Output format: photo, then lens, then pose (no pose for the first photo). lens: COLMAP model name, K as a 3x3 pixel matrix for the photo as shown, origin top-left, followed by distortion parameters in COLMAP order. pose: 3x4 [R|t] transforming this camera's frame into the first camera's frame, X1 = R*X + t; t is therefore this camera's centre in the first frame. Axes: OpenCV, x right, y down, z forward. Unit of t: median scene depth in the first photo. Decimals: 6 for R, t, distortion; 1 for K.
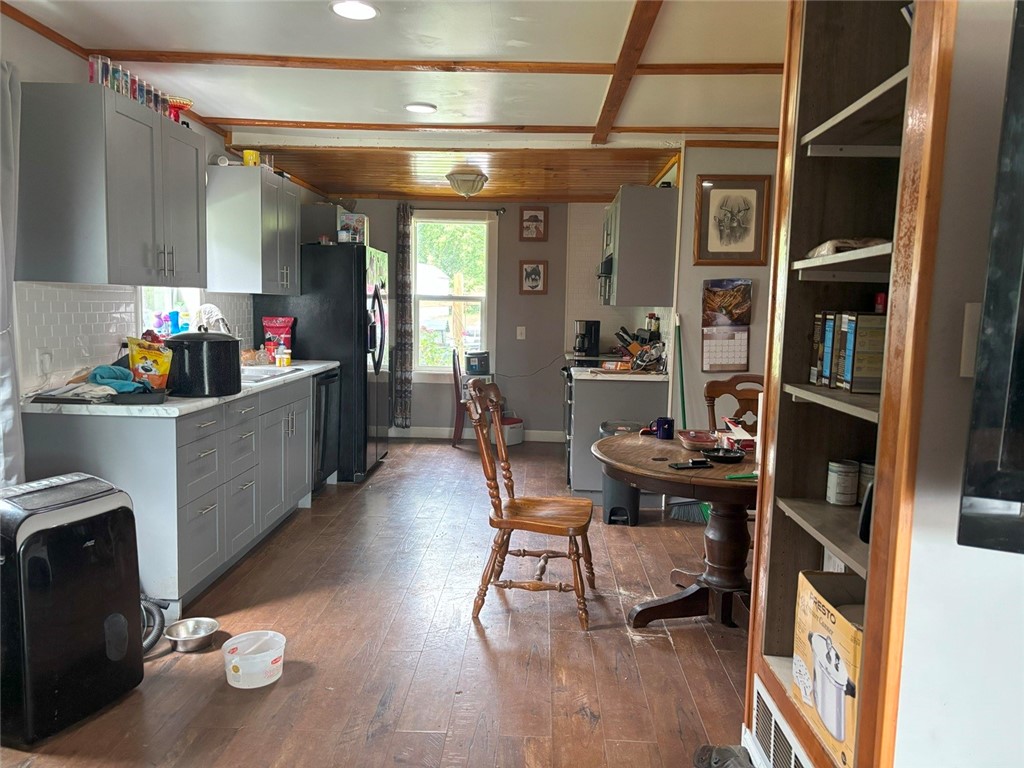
lens RADIAL K [[773.9, 0, 513.8], [0, 773.9, 387.5], [0, 0, 1]] dist [0.031269, -0.024520]
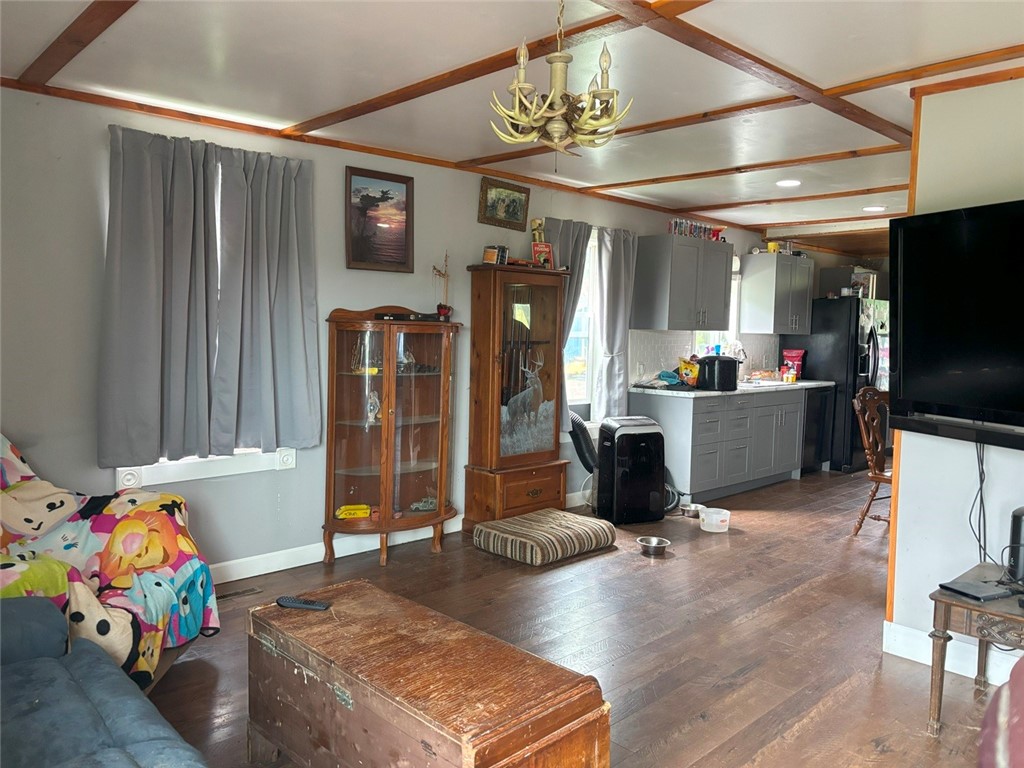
lens RADIAL K [[773.9, 0, 511.9], [0, 773.9, 381.4], [0, 0, 1]] dist [0.031269, -0.024520]
pose [[0.716182, 0.033721, -0.697099, 0.518848], [-0.074768, 0.996791, -0.028596, 0.076287], [0.693897, 0.072601, 0.716405, -0.618888]]
